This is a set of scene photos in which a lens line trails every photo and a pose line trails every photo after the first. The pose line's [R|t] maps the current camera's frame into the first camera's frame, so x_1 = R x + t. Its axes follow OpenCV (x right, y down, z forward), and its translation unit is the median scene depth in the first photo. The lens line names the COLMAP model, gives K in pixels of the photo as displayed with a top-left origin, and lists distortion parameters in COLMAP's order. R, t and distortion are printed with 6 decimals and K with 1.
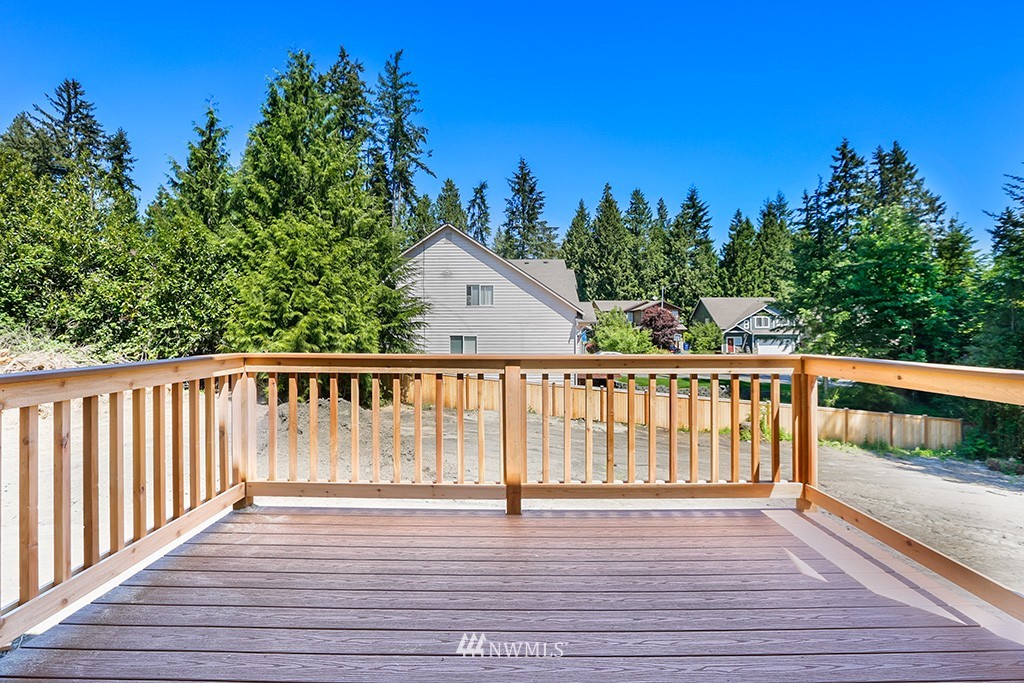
lens RADIAL K [[475.9, 0, 510.1], [0, 475.9, 327.2], [0, 0, 1]] dist [-0.046264, 0.010448]
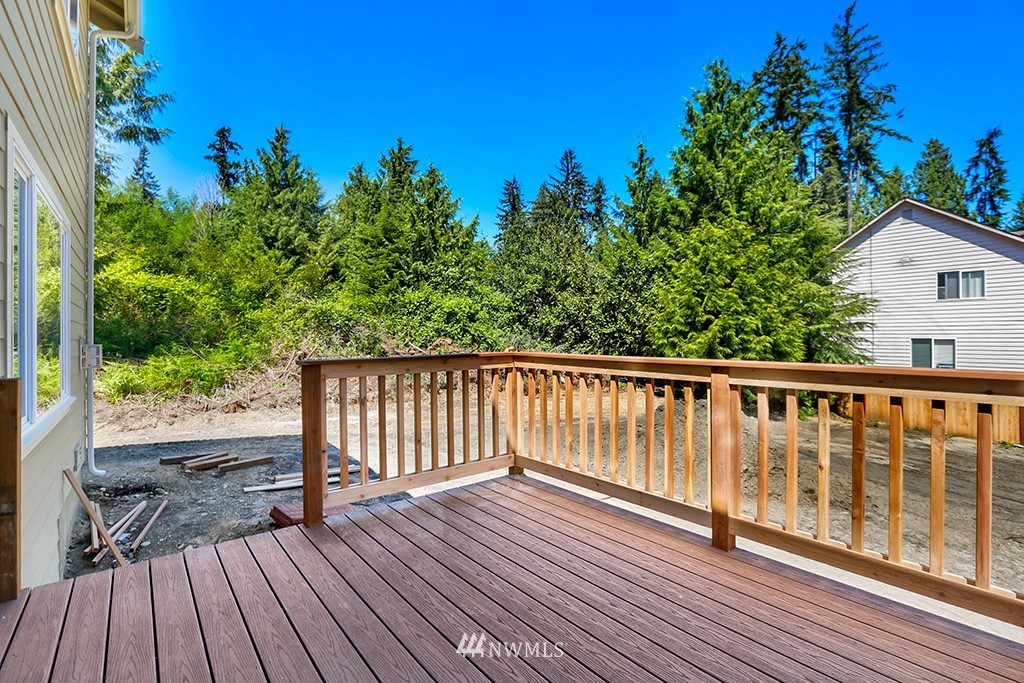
lens RADIAL K [[475.9, 0, 532.3], [0, 475.9, 327.2], [0, 0, 1]] dist [-0.046264, 0.010448]
pose [[0.648239, -0.016952, -0.761248, 0.066593], [0.011324, 0.999856, -0.012622, 0.001682], [0.761353, -0.000438, 0.648338, 0.033106]]
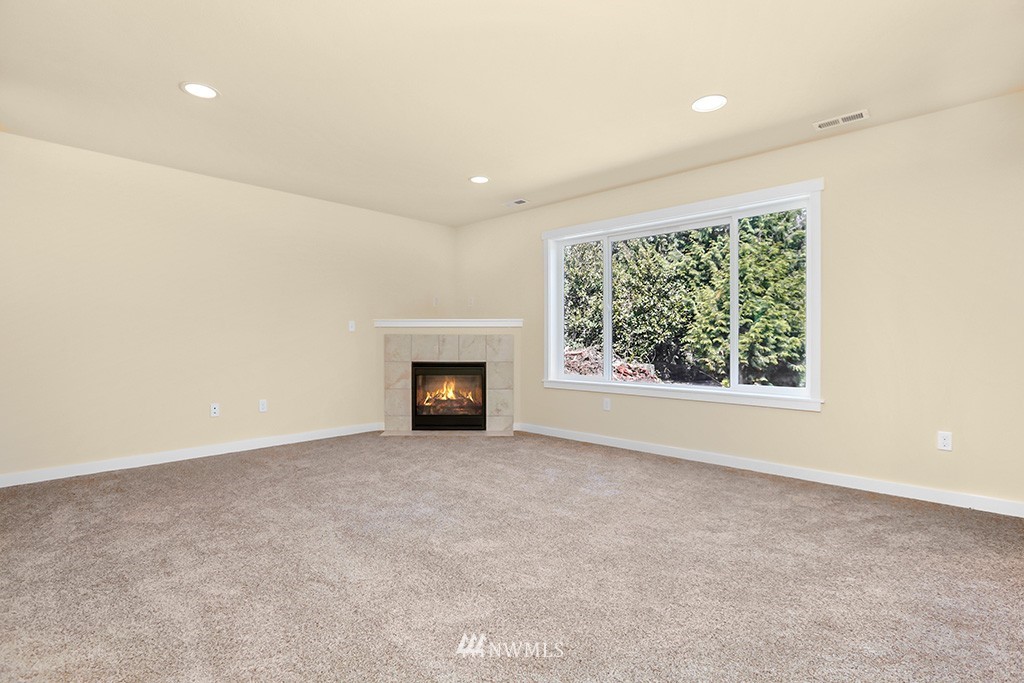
lens RADIAL K [[472.5, 0, 513.6], [0, 472.5, 323.4], [0, 0, 1]] dist [-0.040768, 0.013628]
pose [[0.733292, -0.018879, -0.679652, -0.066922], [0.004723, 0.999732, -0.022674, 0.001561], [0.679897, 0.013417, 0.733184, -0.213039]]
